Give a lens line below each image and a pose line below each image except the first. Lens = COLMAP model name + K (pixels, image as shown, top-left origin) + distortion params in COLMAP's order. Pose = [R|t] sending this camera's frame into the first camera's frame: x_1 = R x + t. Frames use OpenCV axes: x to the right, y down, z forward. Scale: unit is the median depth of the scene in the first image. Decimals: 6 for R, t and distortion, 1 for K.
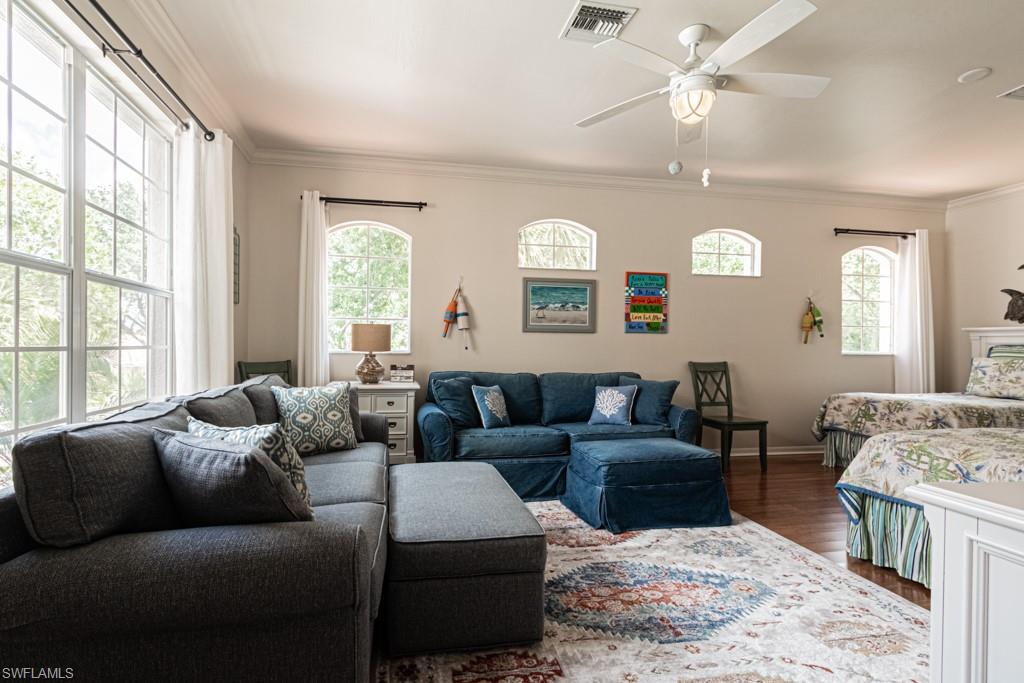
lens RADIAL K [[464.6, 0, 501.2], [0, 464.6, 339.6], [0, 0, 1]] dist [0.001575, -0.000017]
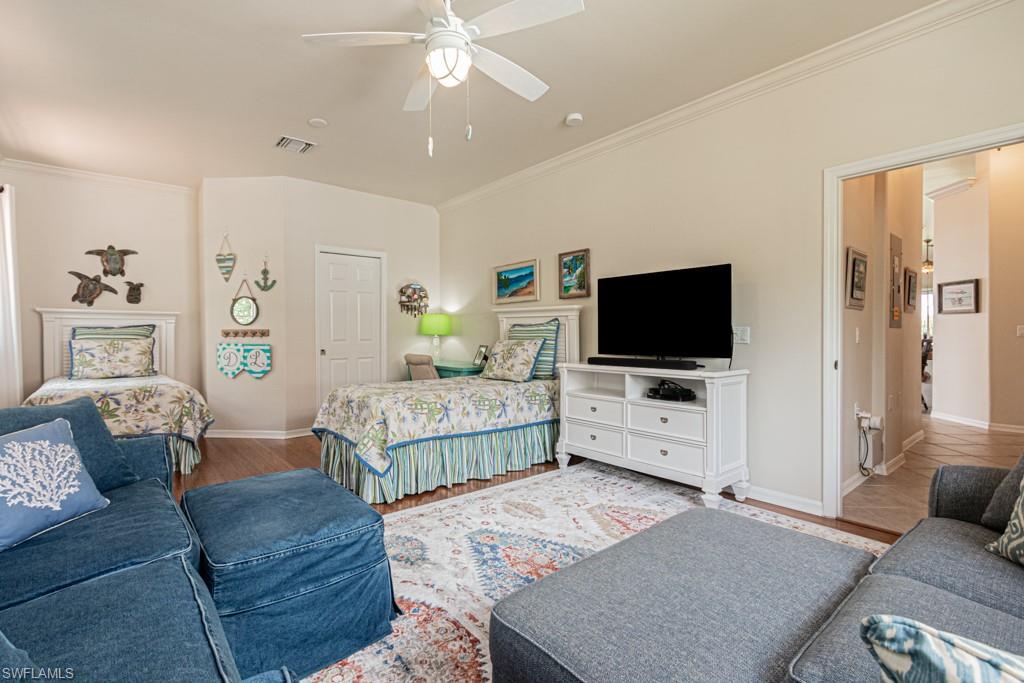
lens RADIAL K [[418.5, 0, 537.0], [0, 418.5, 333.7], [0, 0, 1]] dist [0.000259, 0.000022]
pose [[-0.438340, -0.012149, 0.898727, -0.288055], [-0.014750, 0.999871, 0.006322, 0.009373], [-0.898688, -0.010485, -0.438463, 0.844518]]
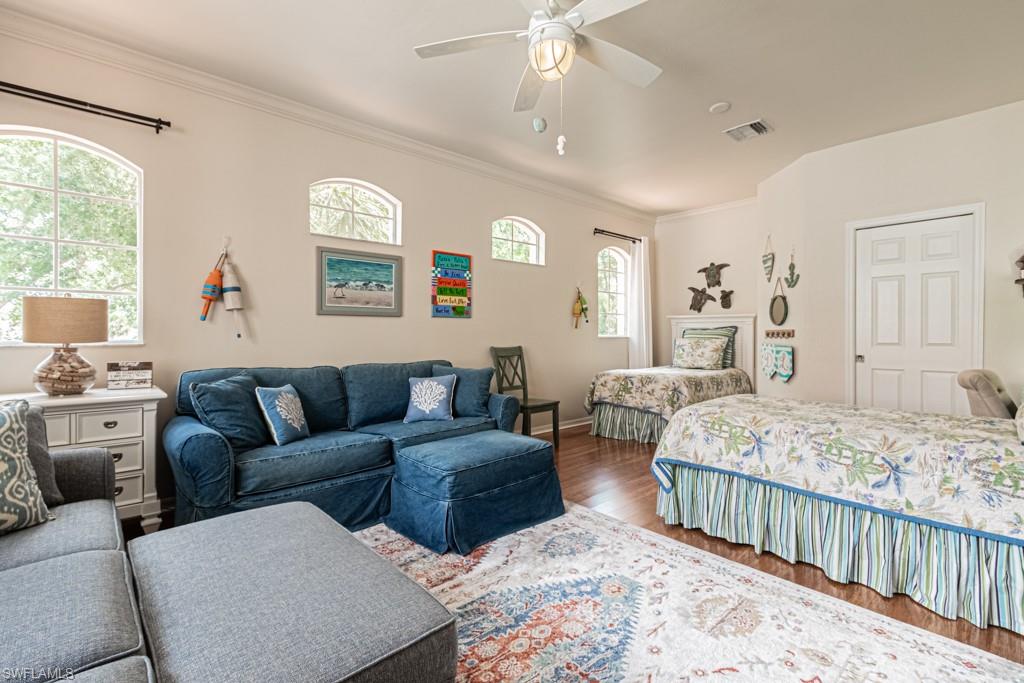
lens RADIAL K [[457.2, 0, 496.1], [0, 457.2, 333.3], [0, 0, 1]] dist [0.002029, 0.000060]
pose [[0.874720, -0.009040, 0.484544, -0.078267], [0.001347, 0.999867, 0.016223, 0.003843], [-0.484626, -0.013538, 0.874617, 0.199239]]
